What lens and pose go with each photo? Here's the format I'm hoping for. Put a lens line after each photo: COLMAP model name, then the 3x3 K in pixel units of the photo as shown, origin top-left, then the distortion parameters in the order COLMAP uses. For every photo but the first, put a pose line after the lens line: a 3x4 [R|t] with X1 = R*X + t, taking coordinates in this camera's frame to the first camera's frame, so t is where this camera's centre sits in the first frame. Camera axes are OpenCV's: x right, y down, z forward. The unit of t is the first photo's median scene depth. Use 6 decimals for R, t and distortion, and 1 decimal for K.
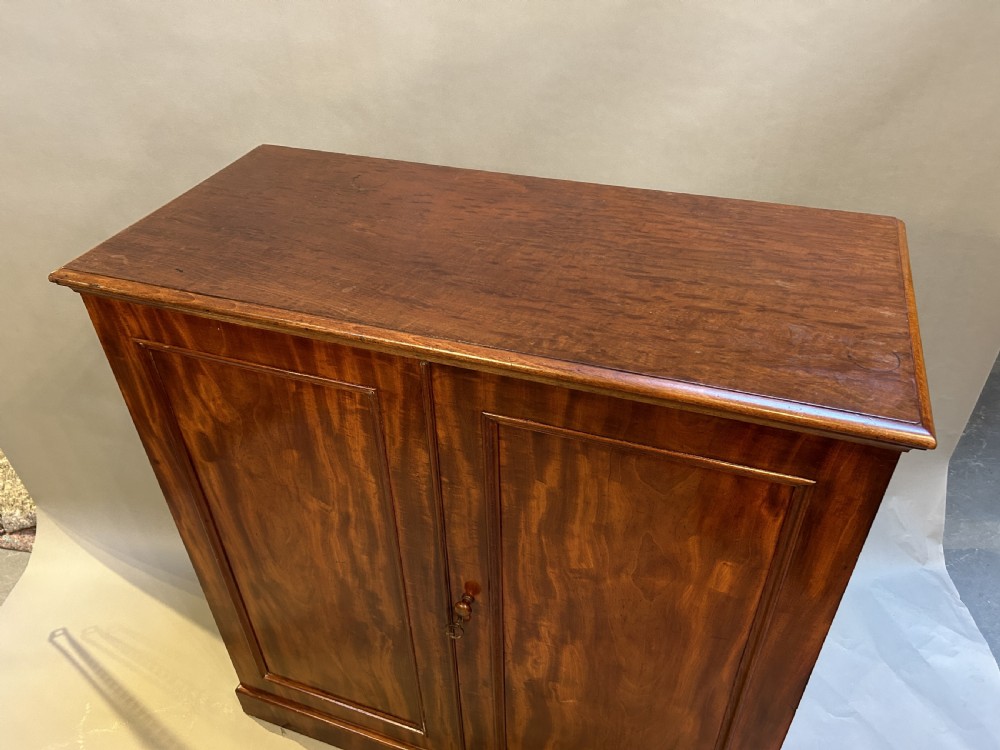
lens RADIAL K [[772.1, 0, 500.0], [0, 772.1, 375.0], [0, 0, 1]] dist [-0.001380, -0.065966]
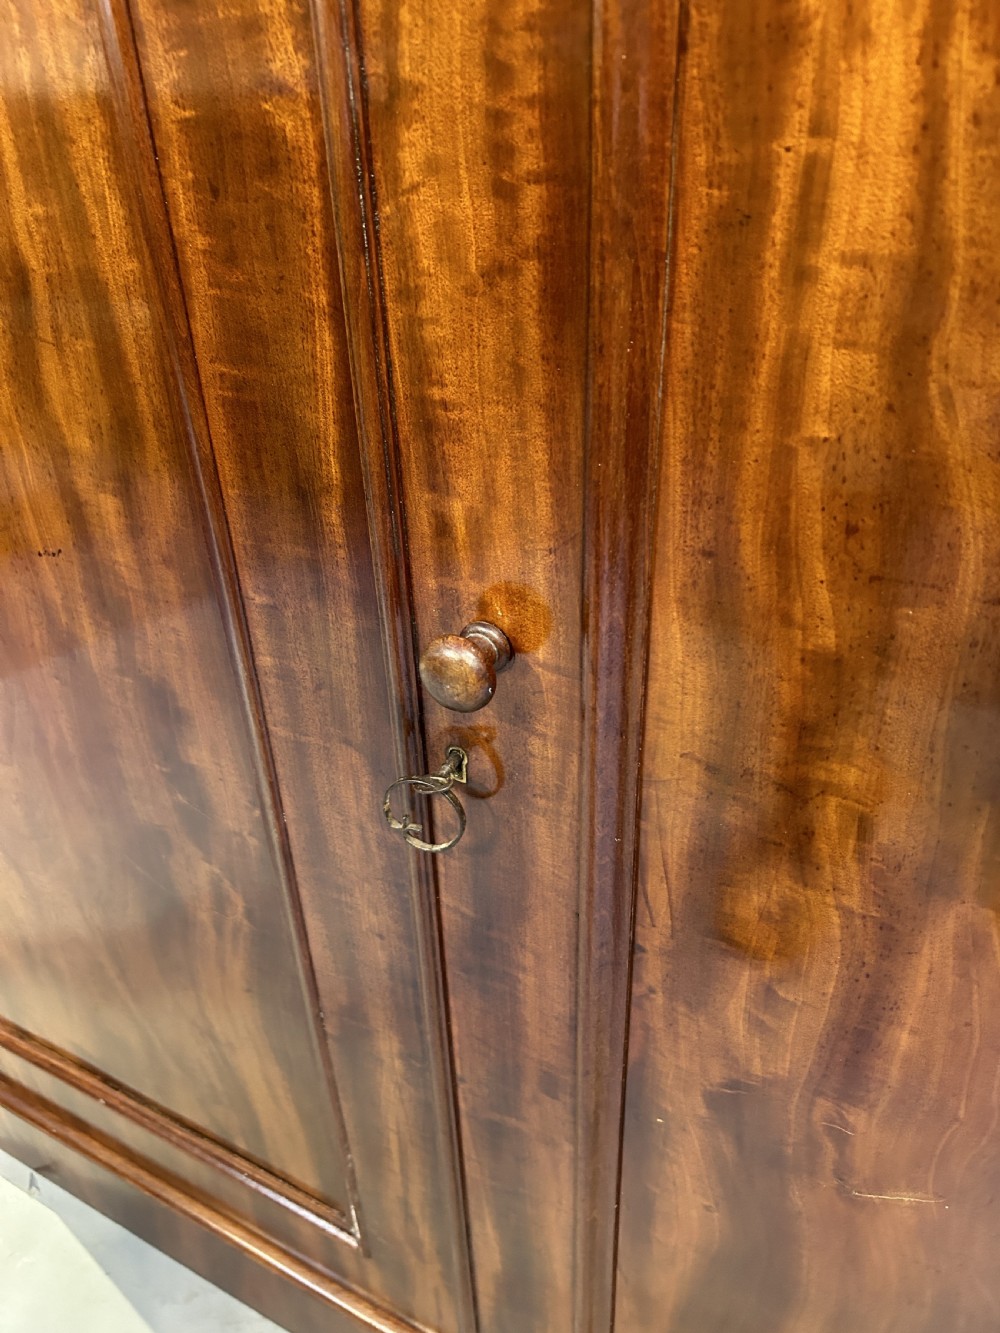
lens RADIAL K [[993.5, 0, 500.0], [0, 993.5, 666.5], [0, 0, 1]] dist [0.047663, -0.060258]
pose [[0.989508, 0.064091, -0.129484, -0.000787], [-0.073895, 0.994636, -0.072380, 0.316397], [0.124151, 0.081188, 0.988936, 0.720570]]
